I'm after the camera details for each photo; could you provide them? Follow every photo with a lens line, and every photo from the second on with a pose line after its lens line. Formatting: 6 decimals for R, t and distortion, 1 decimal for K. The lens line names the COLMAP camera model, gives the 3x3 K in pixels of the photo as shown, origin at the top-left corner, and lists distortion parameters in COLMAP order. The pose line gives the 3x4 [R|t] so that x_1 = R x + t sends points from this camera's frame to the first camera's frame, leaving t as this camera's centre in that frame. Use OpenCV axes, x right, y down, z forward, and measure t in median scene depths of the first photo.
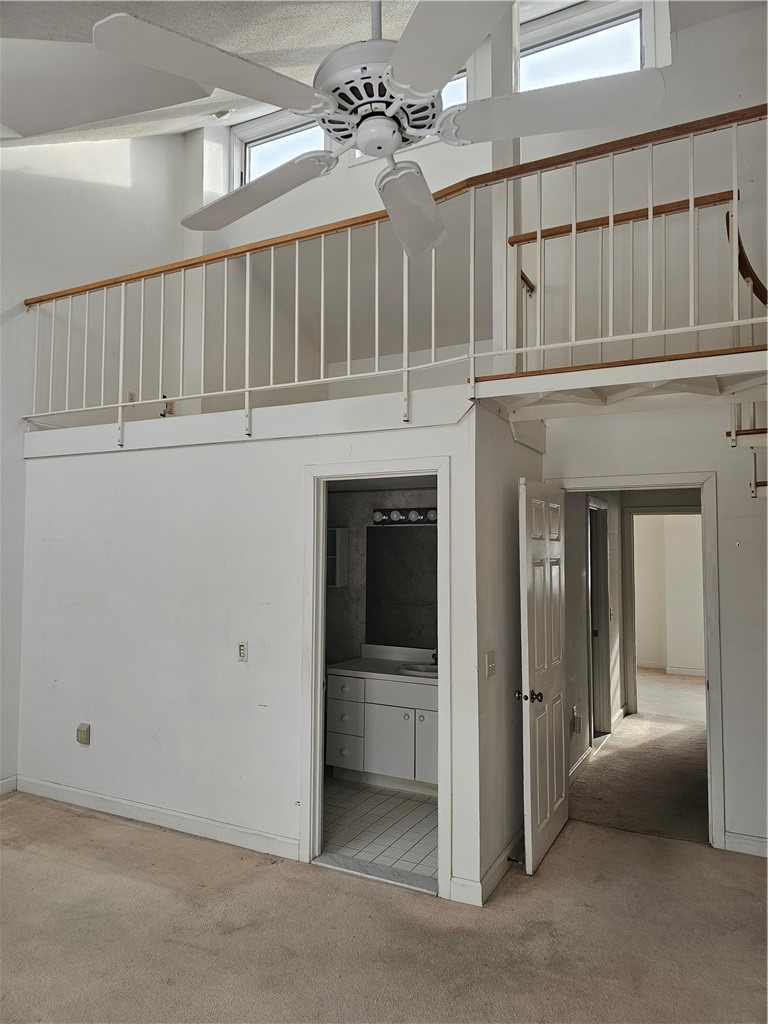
lens RADIAL K [[681.2, 0, 384.0], [0, 681.2, 512.0], [0, 0, 1]] dist [0.082324, -0.077957]
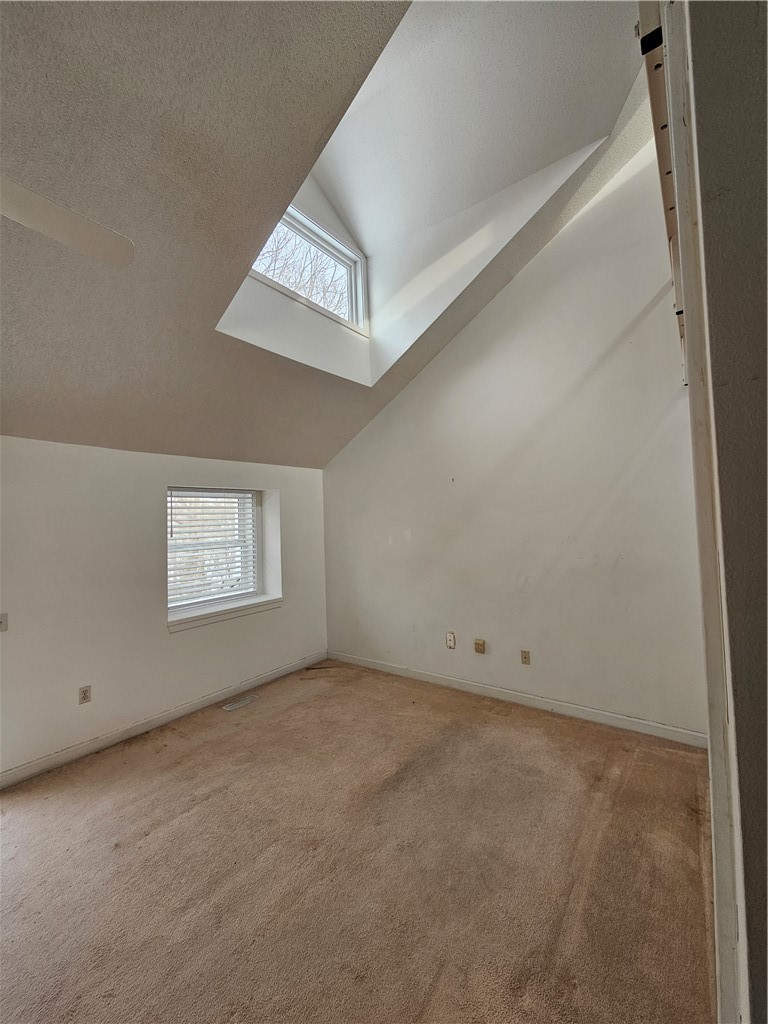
lens RADIAL K [[413.1, 0, 384.0], [0, 413.1, 512.0], [0, 0, 1]] dist [0.000446, -0.000774]
pose [[-0.174806, -0.022721, -0.984341, 0.178778], [0.087087, 0.995459, -0.038443, 0.055396], [0.980744, -0.092443, -0.172033, 0.867266]]
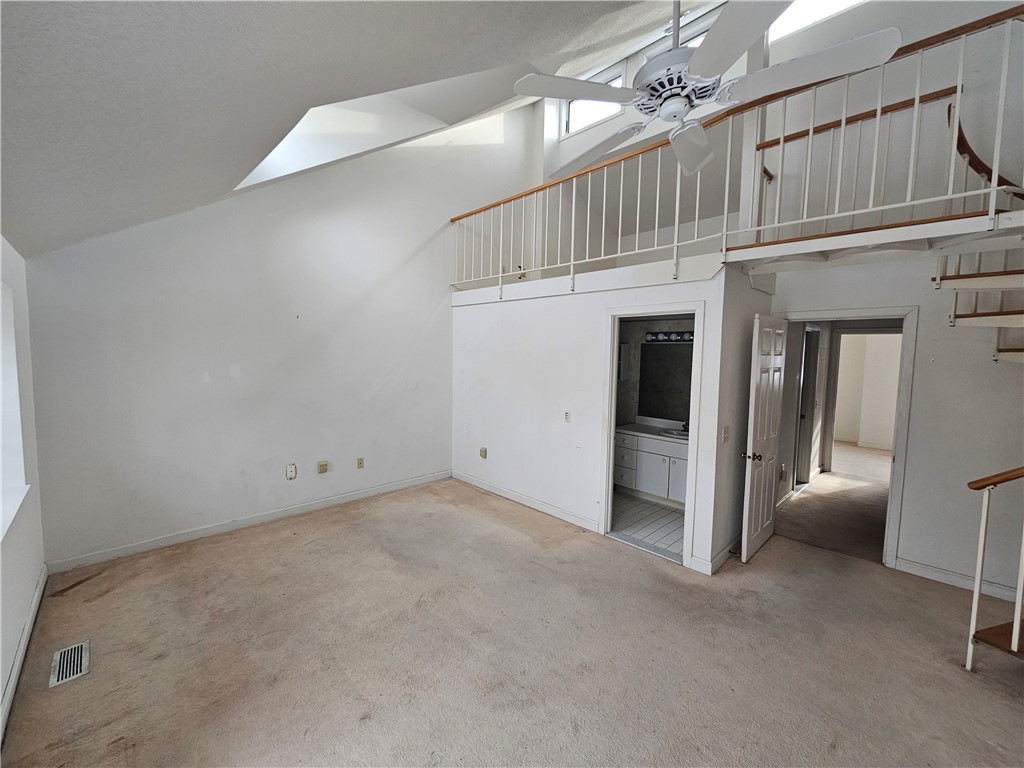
lens RADIAL K [[413.1, 0, 508.0], [0, 413.1, 380.4], [0, 0, 1]] dist [0.000446, -0.000774]
pose [[0.947304, 0.033301, -0.318601, -0.017396], [0.004990, 0.992927, 0.118620, -0.014335], [0.320298, -0.113959, 0.940437, -0.030459]]
